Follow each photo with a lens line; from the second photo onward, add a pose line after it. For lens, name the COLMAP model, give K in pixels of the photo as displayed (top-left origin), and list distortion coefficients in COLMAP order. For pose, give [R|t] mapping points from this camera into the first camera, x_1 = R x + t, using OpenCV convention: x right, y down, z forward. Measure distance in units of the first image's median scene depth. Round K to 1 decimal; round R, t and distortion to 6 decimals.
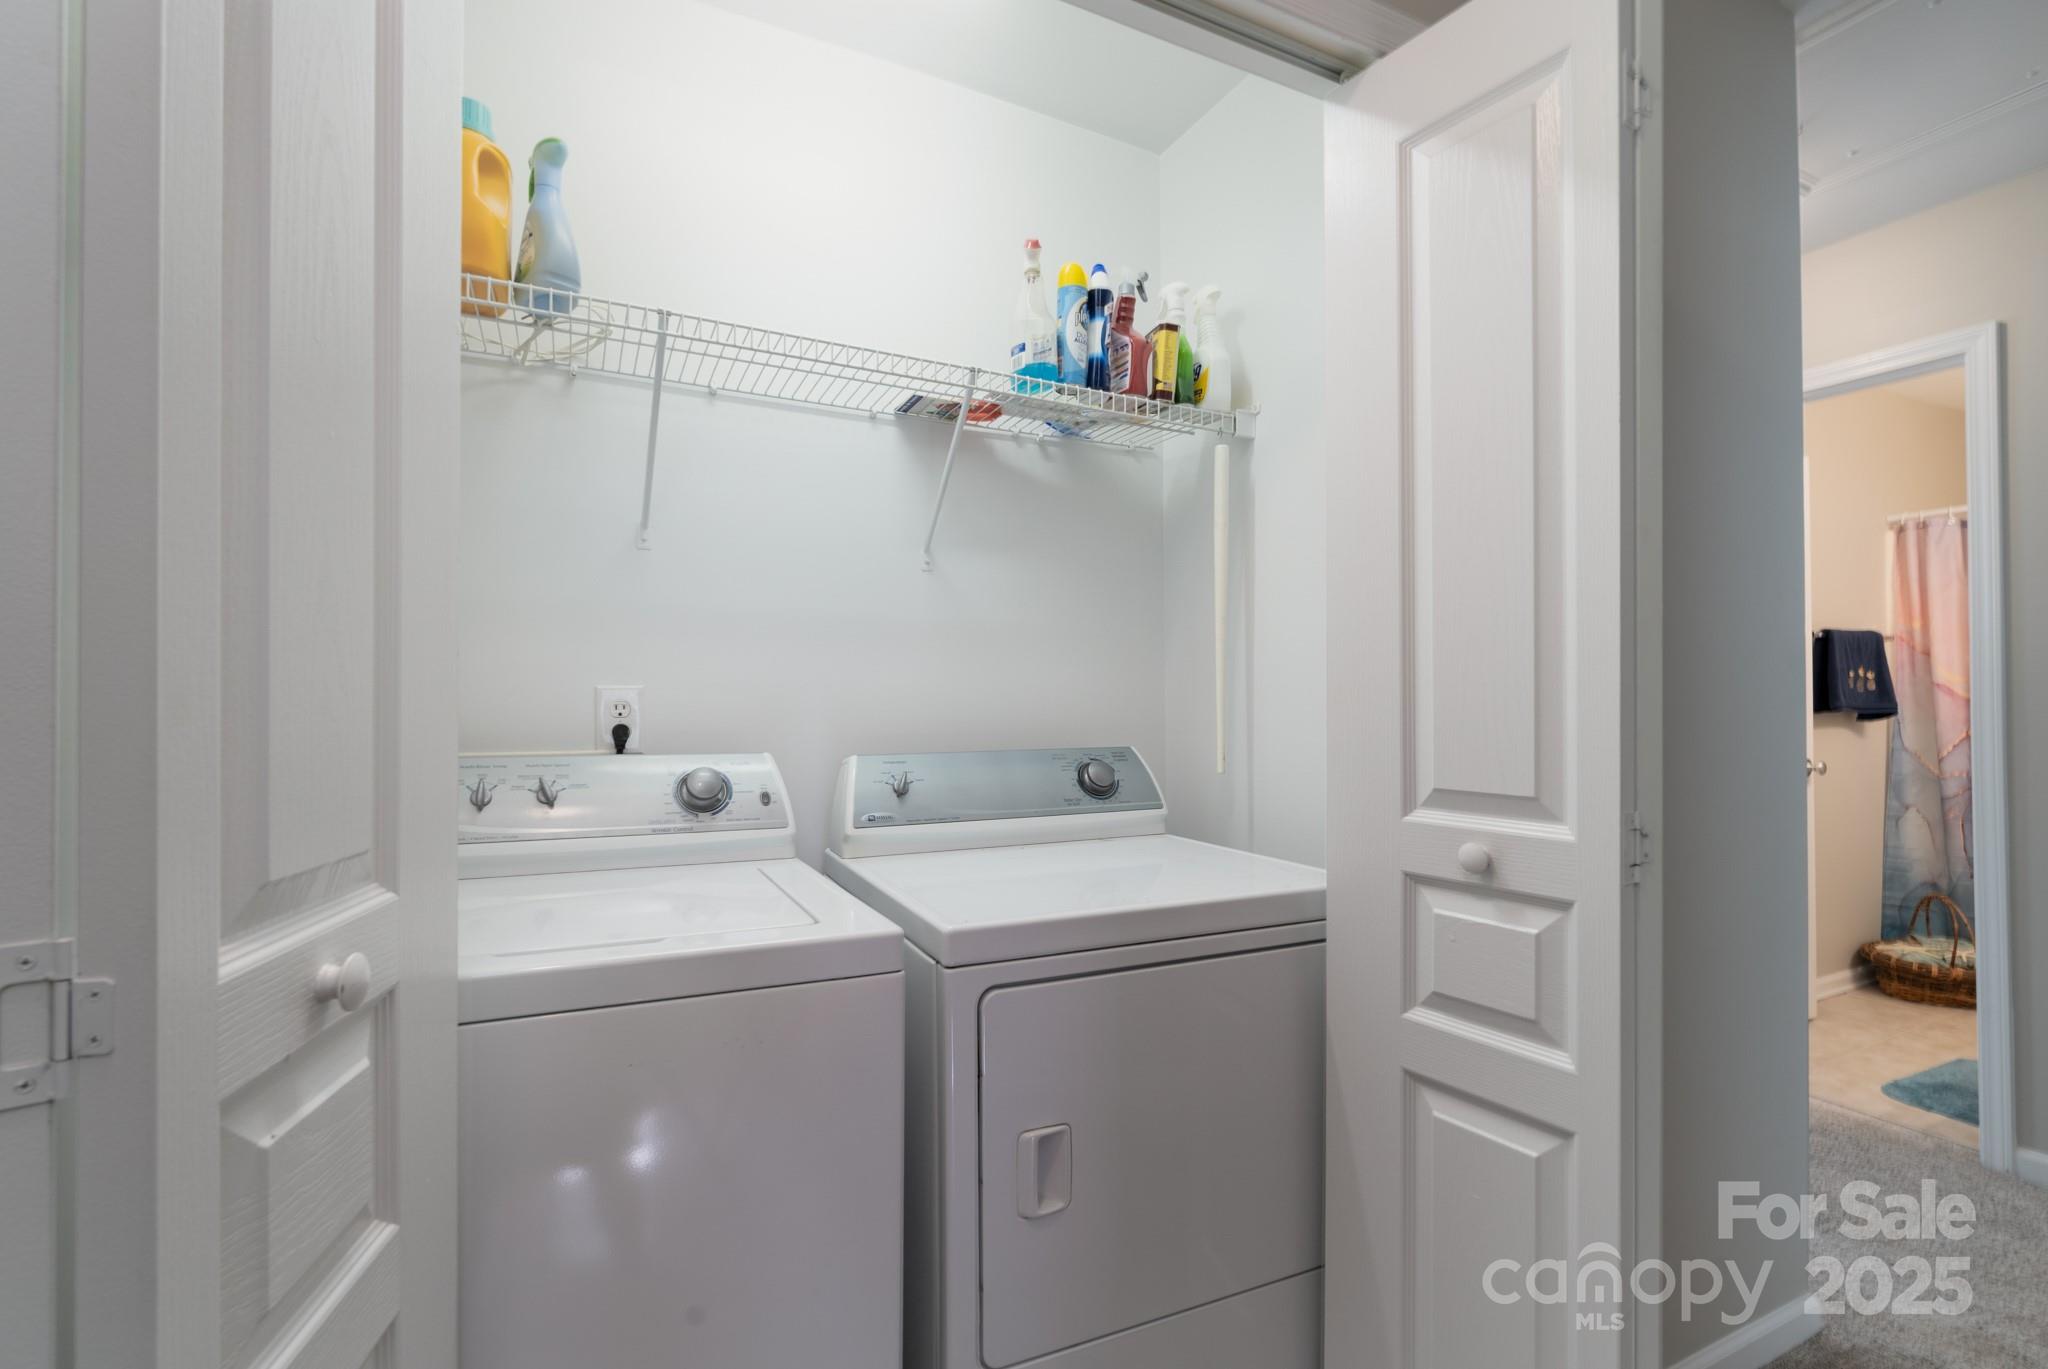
lens RADIAL K [[918.4, 0, 1020.6], [0, 918.4, 691.3], [0, 0, 1]] dist [-0.004415, 0.000241]
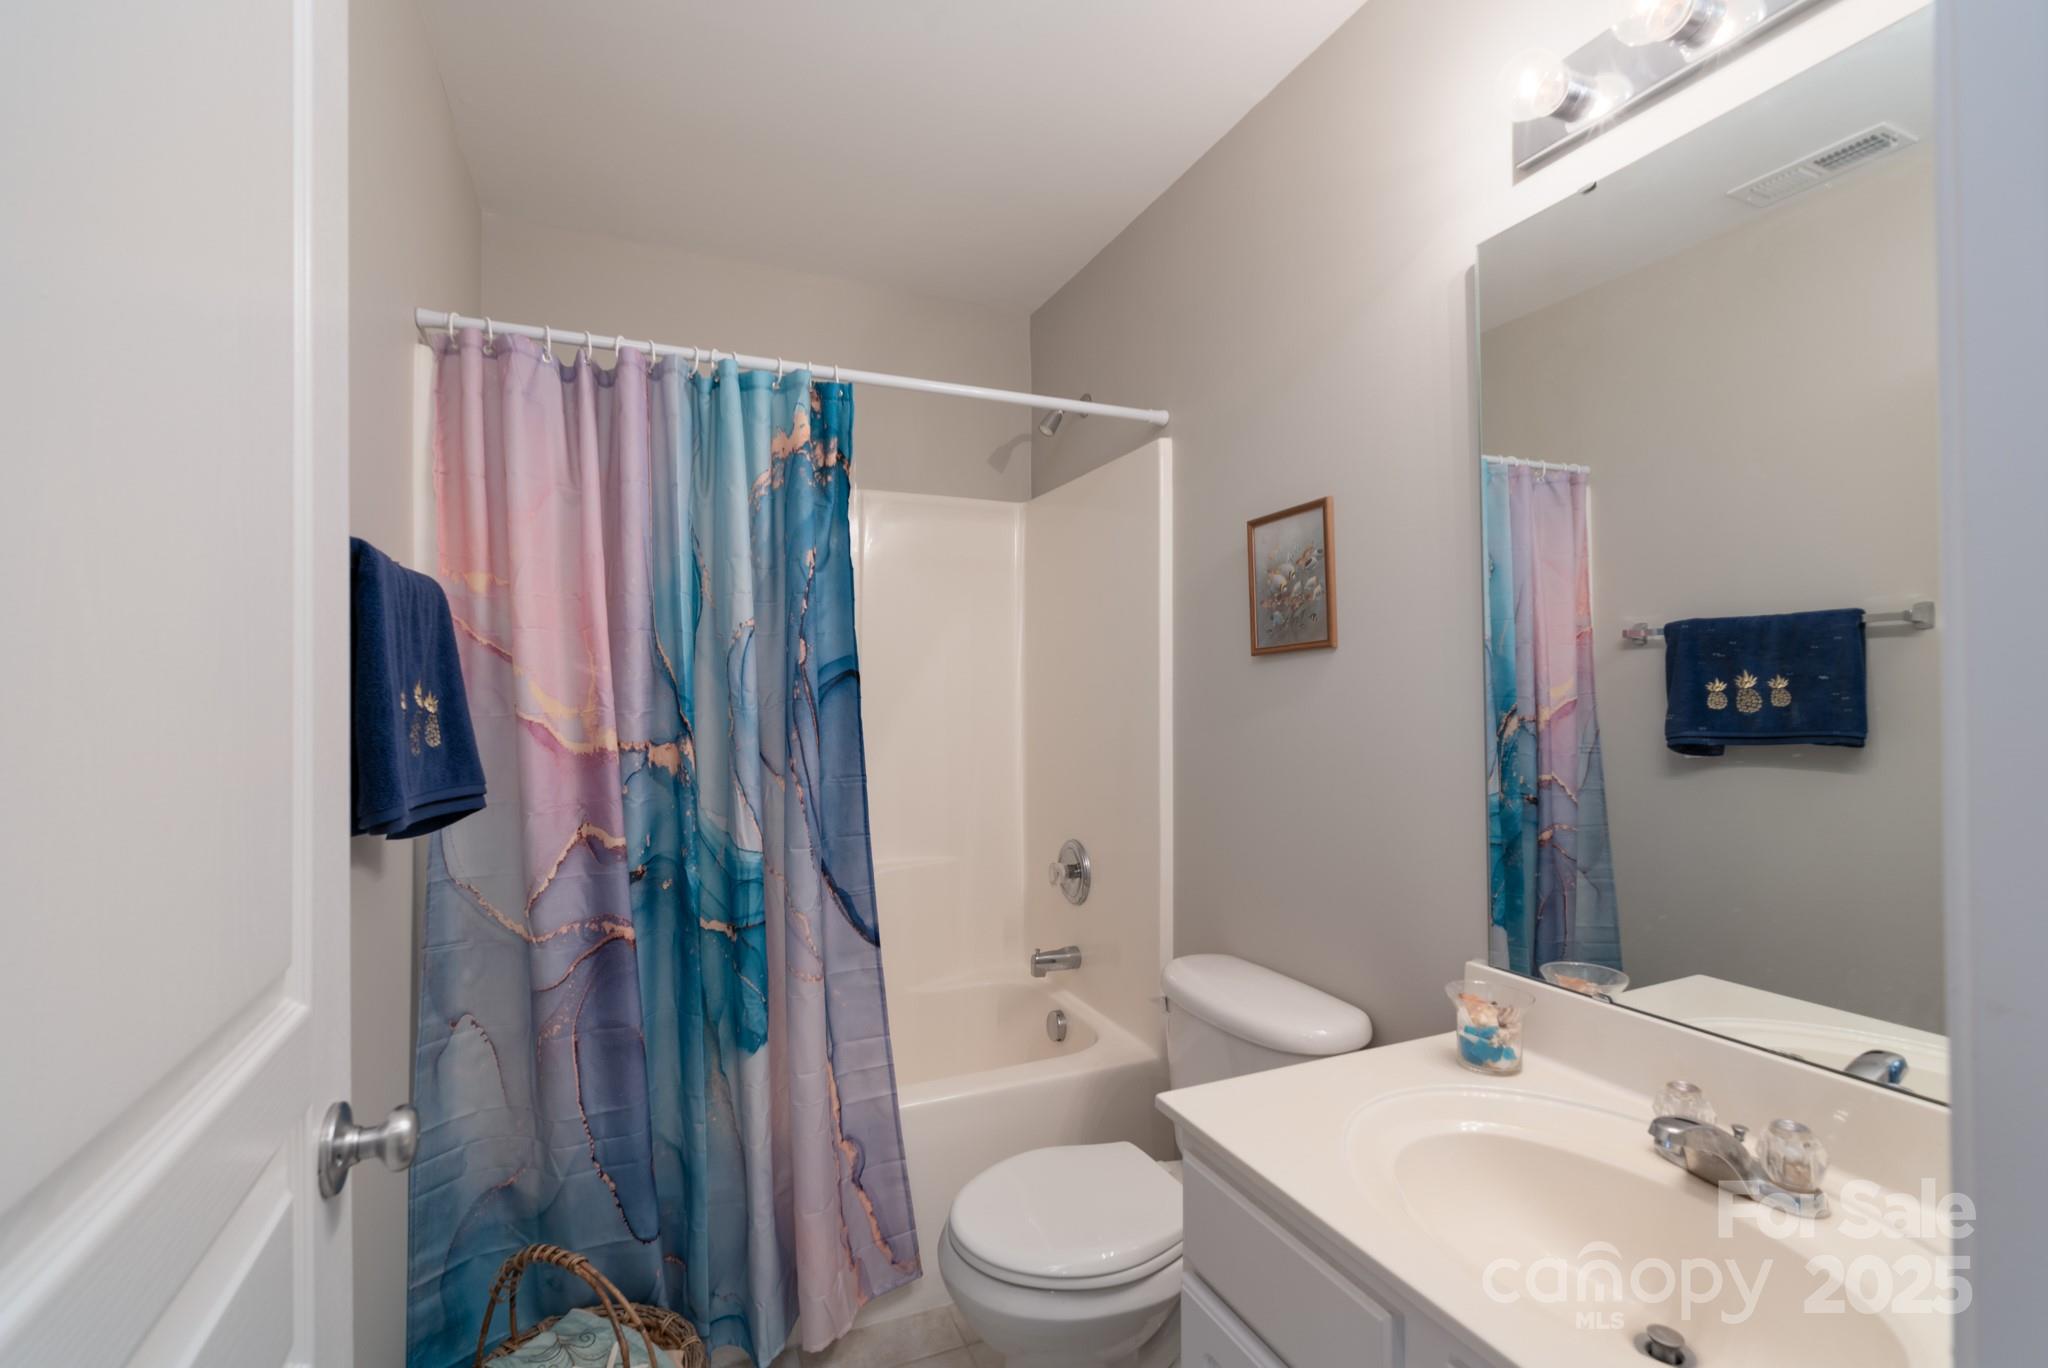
lens RADIAL K [[918.4, 0, 1020.9], [0, 918.4, 694.0], [0, 0, 1]] dist [-0.004415, 0.000241]
pose [[0.056902, 0.009756, 0.998332, 0.582272], [-0.007024, 0.999931, -0.009372, -0.019130], [-0.998355, -0.006479, 0.056966, 0.737867]]
